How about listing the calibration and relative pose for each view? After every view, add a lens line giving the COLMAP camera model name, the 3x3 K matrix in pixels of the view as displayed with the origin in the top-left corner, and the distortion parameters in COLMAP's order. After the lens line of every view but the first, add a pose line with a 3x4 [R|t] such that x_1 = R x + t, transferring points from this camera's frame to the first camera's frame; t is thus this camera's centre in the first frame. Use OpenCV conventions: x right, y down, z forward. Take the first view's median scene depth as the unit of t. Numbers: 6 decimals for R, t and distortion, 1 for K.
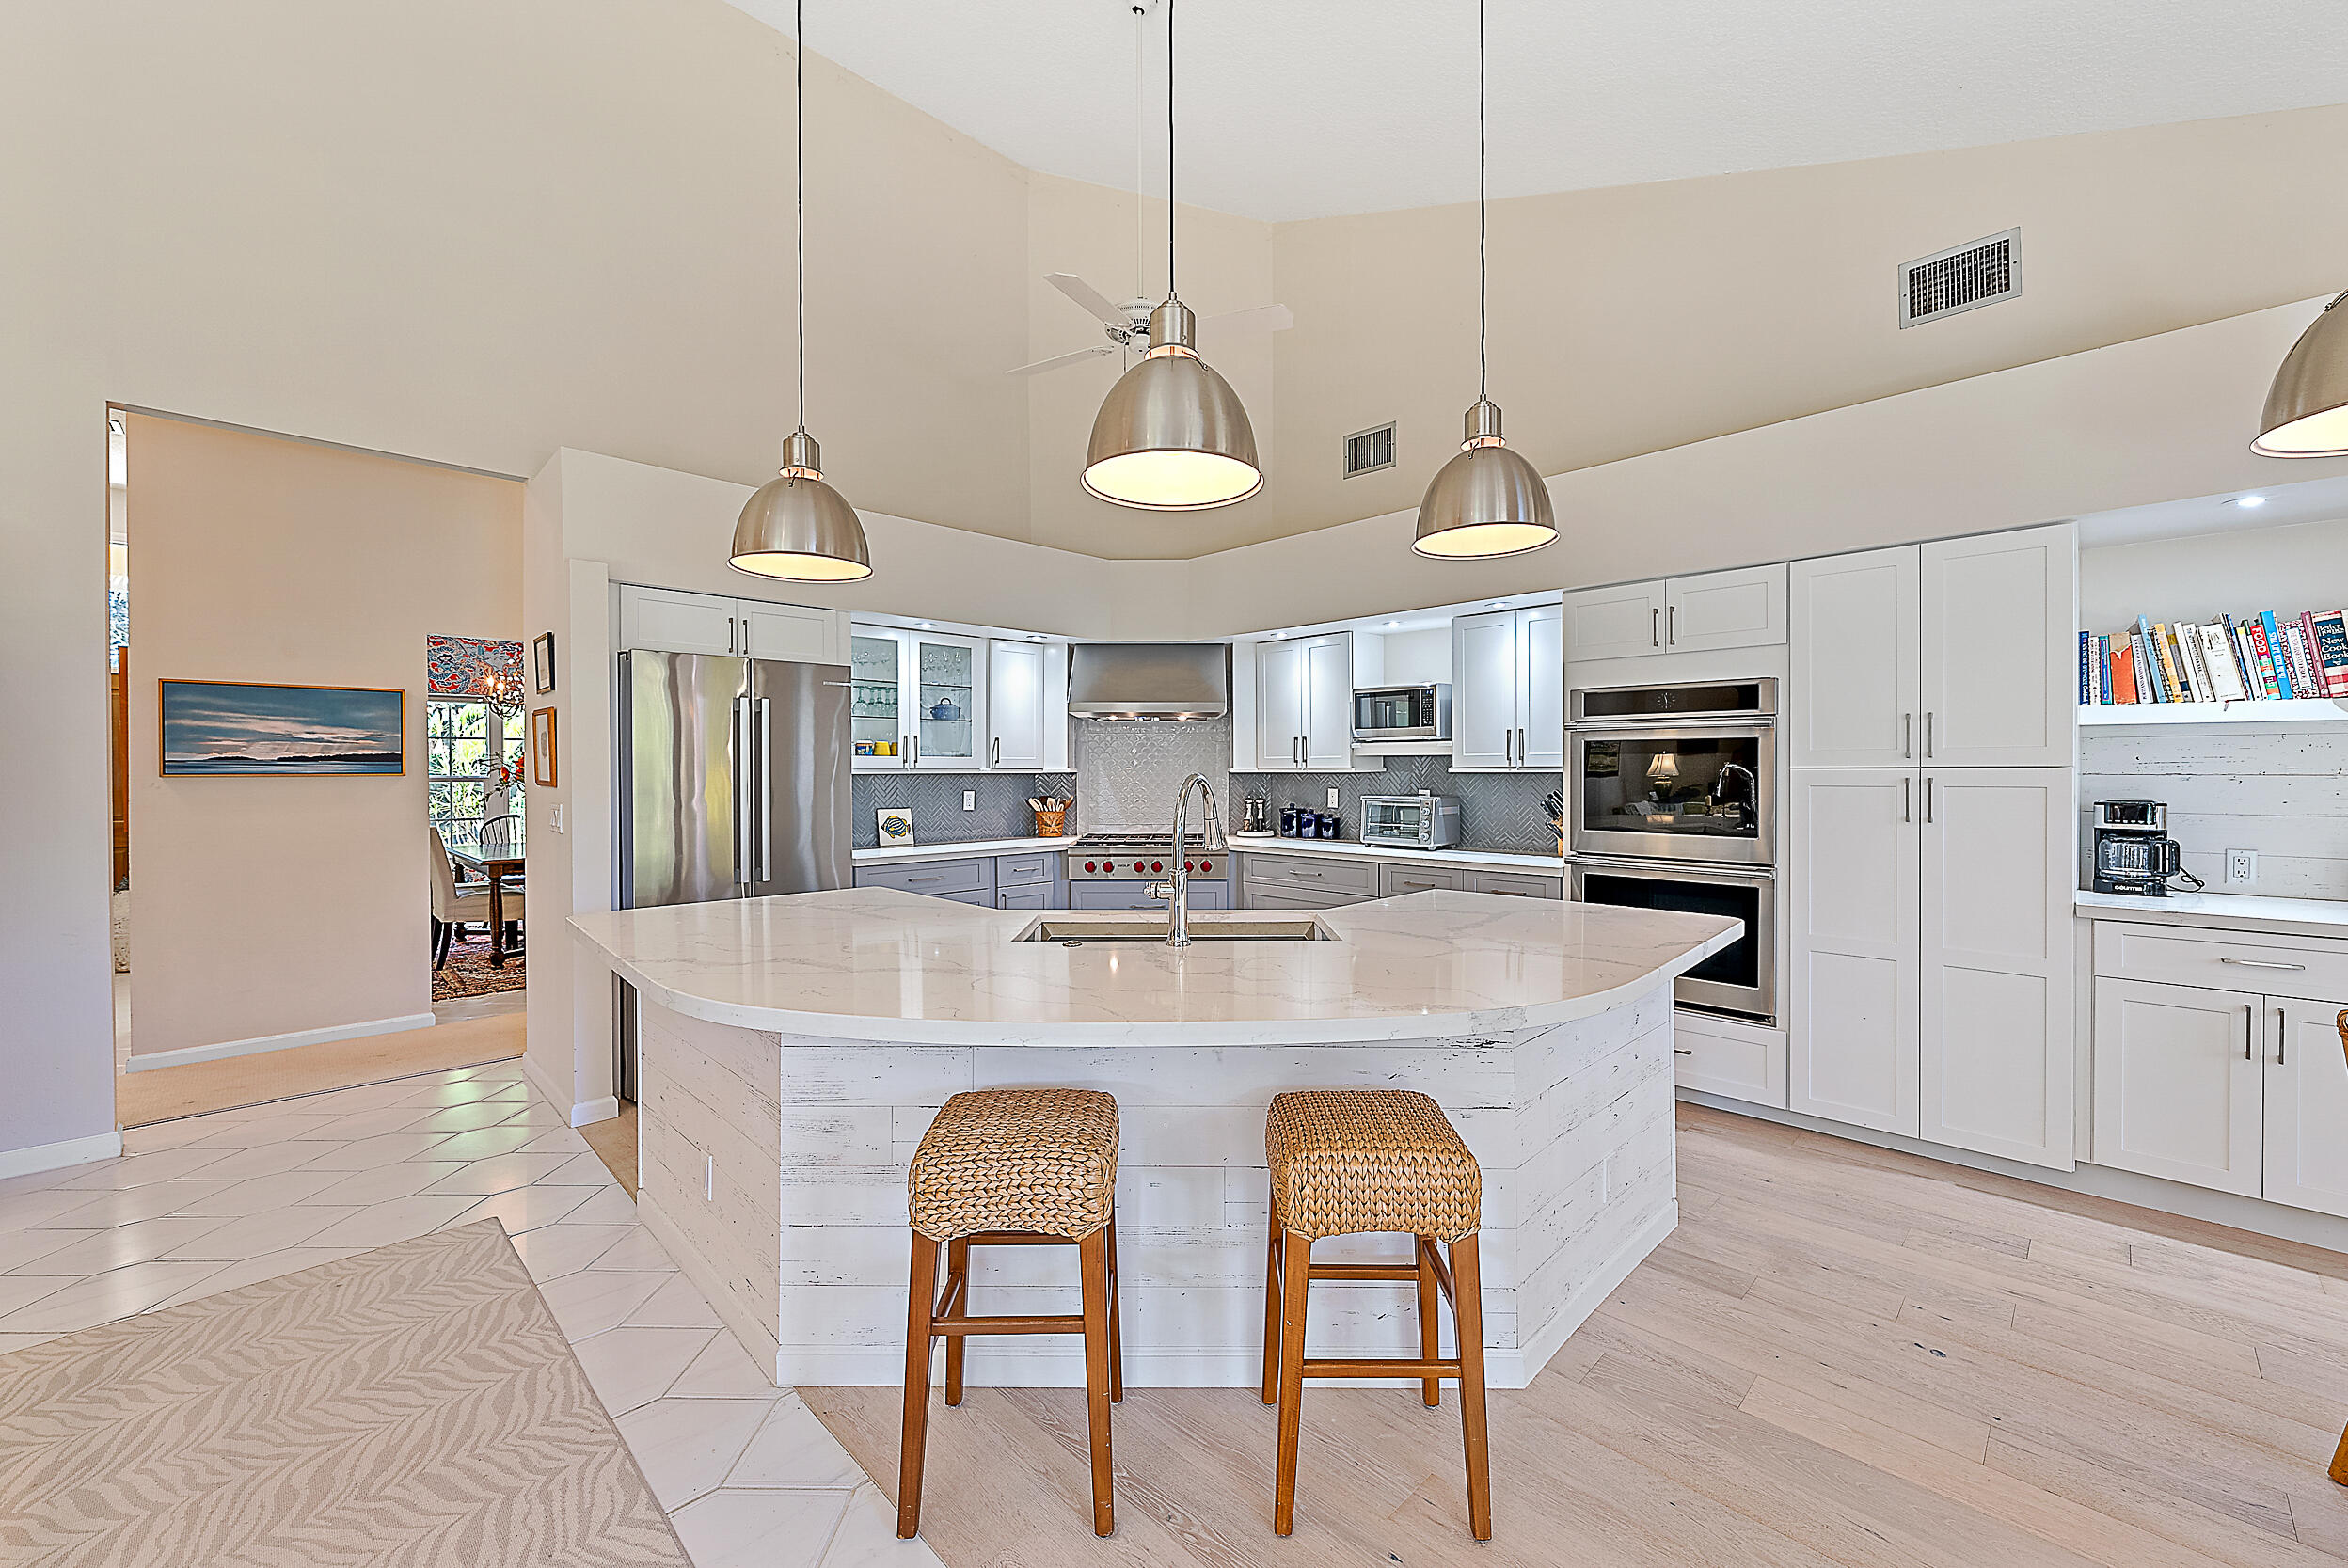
lens RADIAL K [[921.2, 0, 1166.0], [0, 921.2, 773.7], [0, 0, 1]] dist [-0.005741, 0.001634]
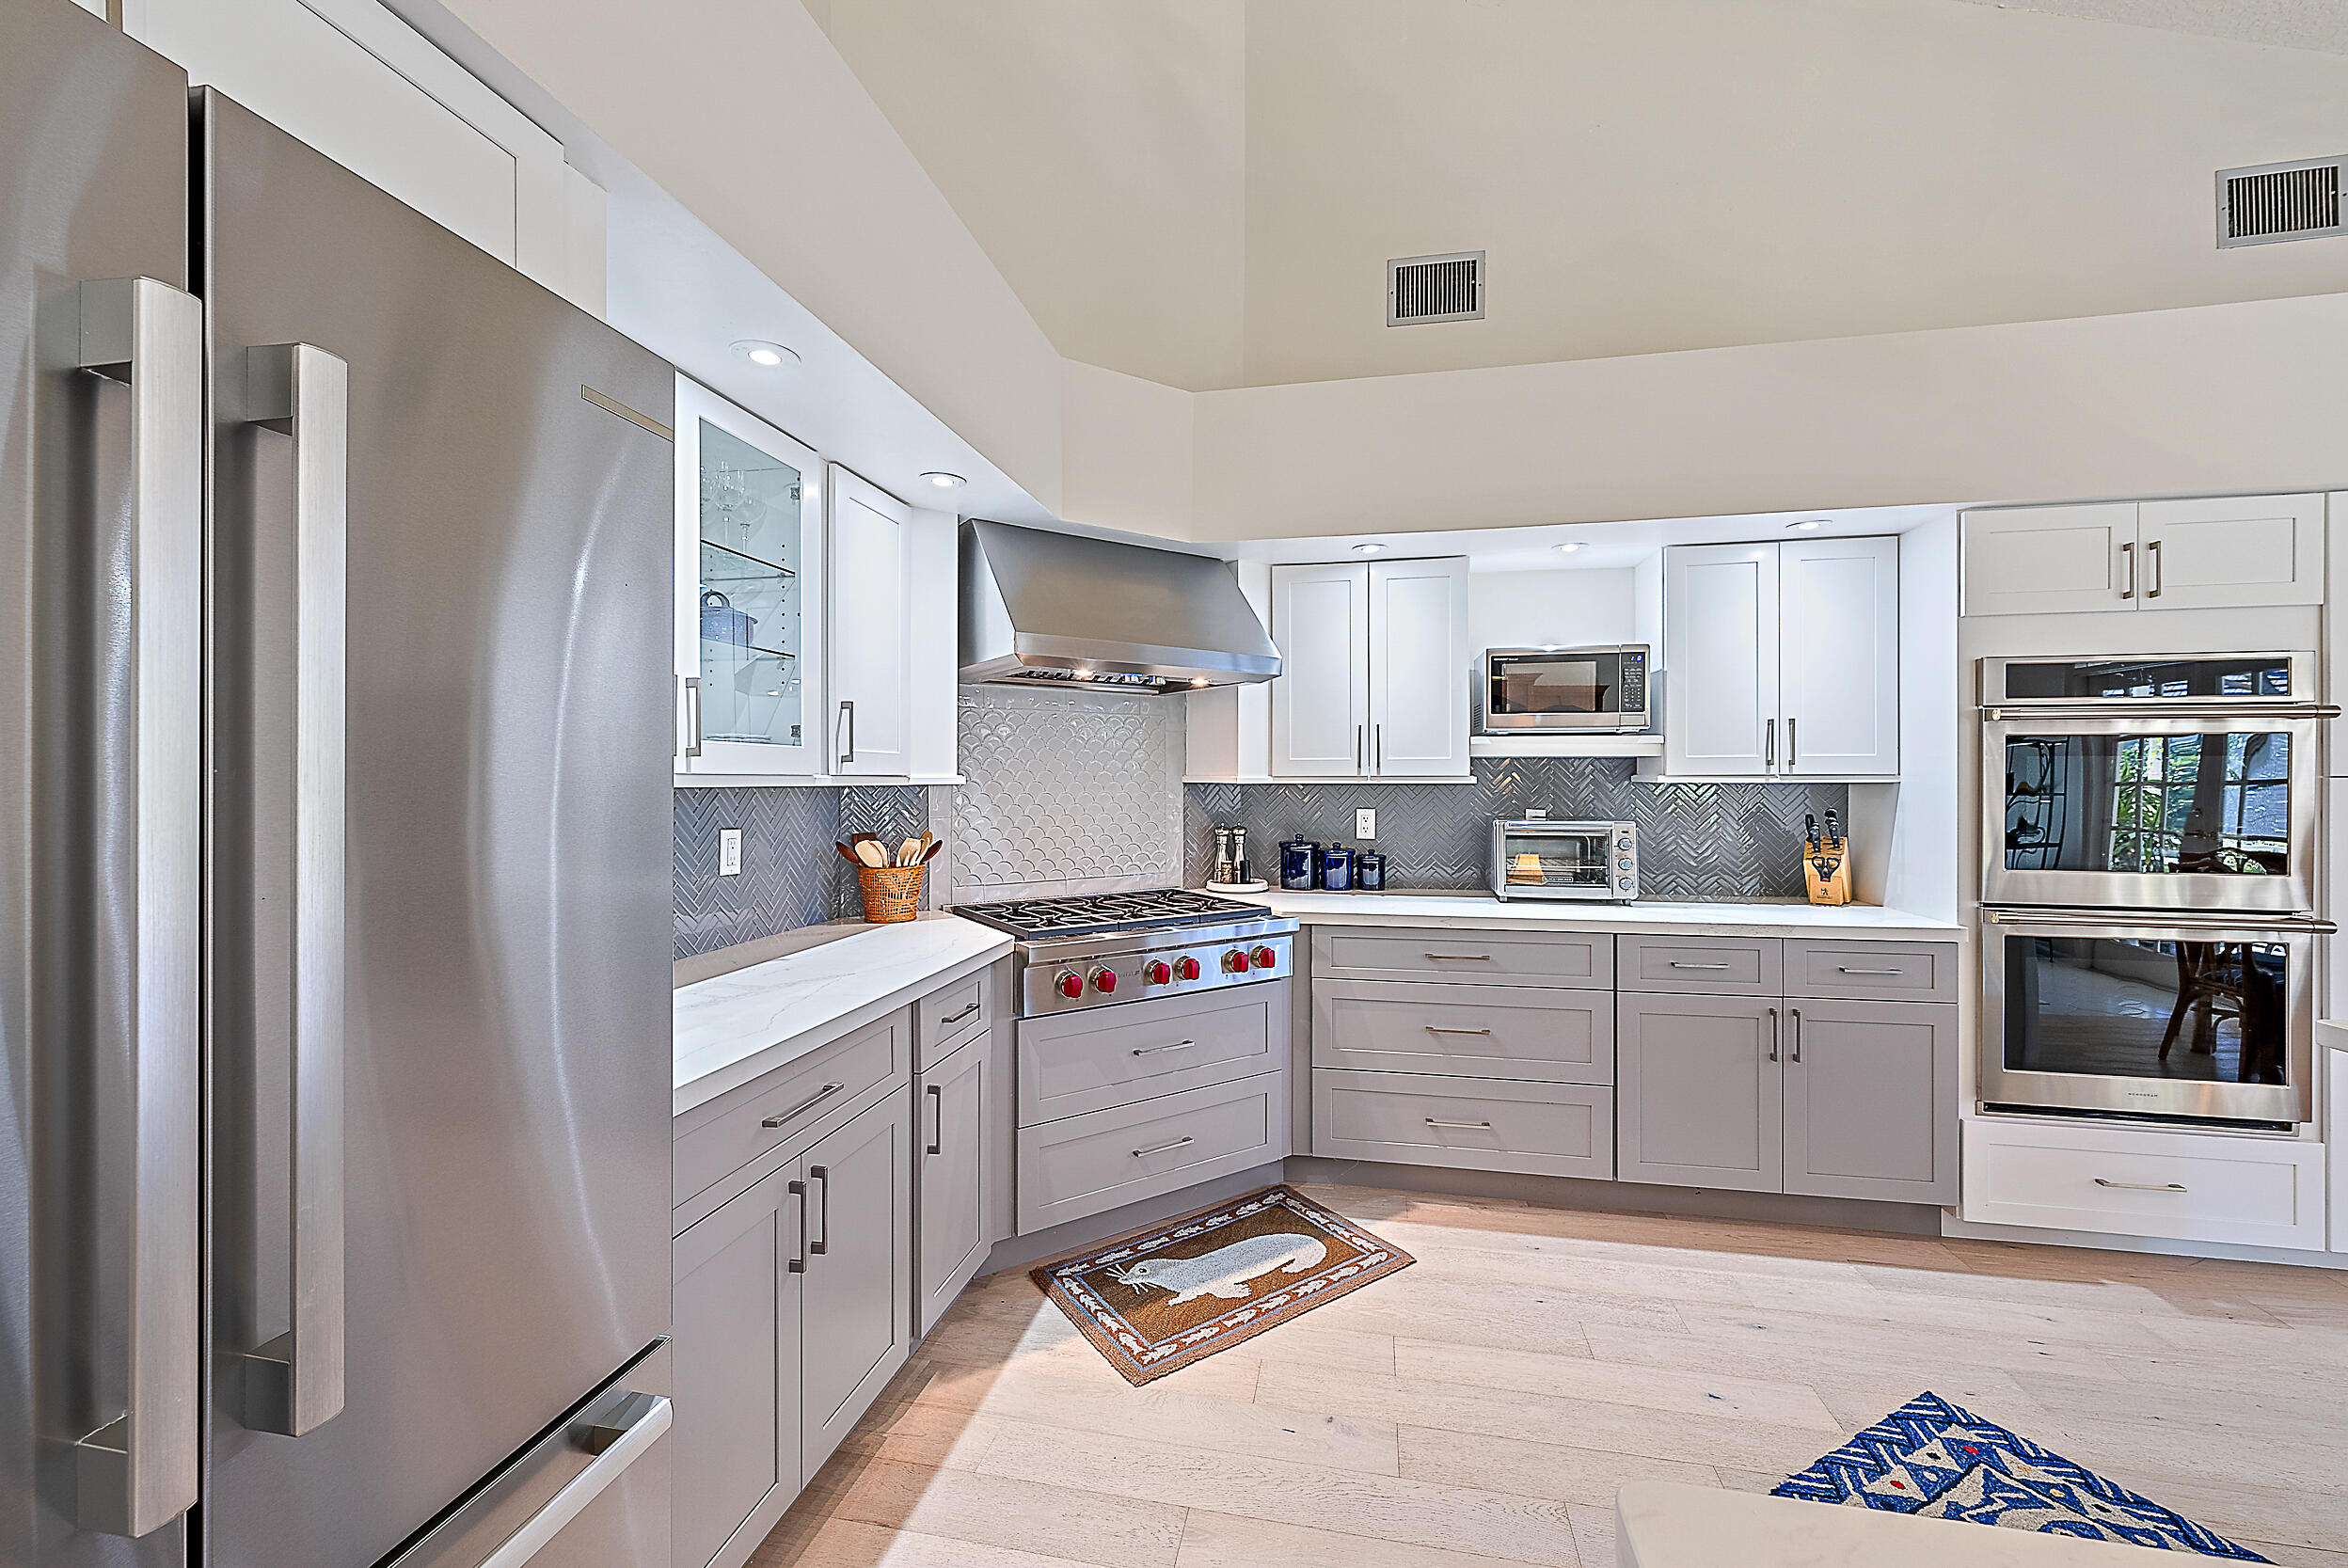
lens RADIAL K [[921.2, 0, 1187.3], [0, 921.2, 774.9], [0, 0, 1]] dist [-0.005741, 0.001634]
pose [[0.825419, 0.003876, 0.564507, -0.294240], [0.001627, 0.999956, -0.009246, -0.001333], [-0.564518, 0.008551, 0.825376, 0.571977]]
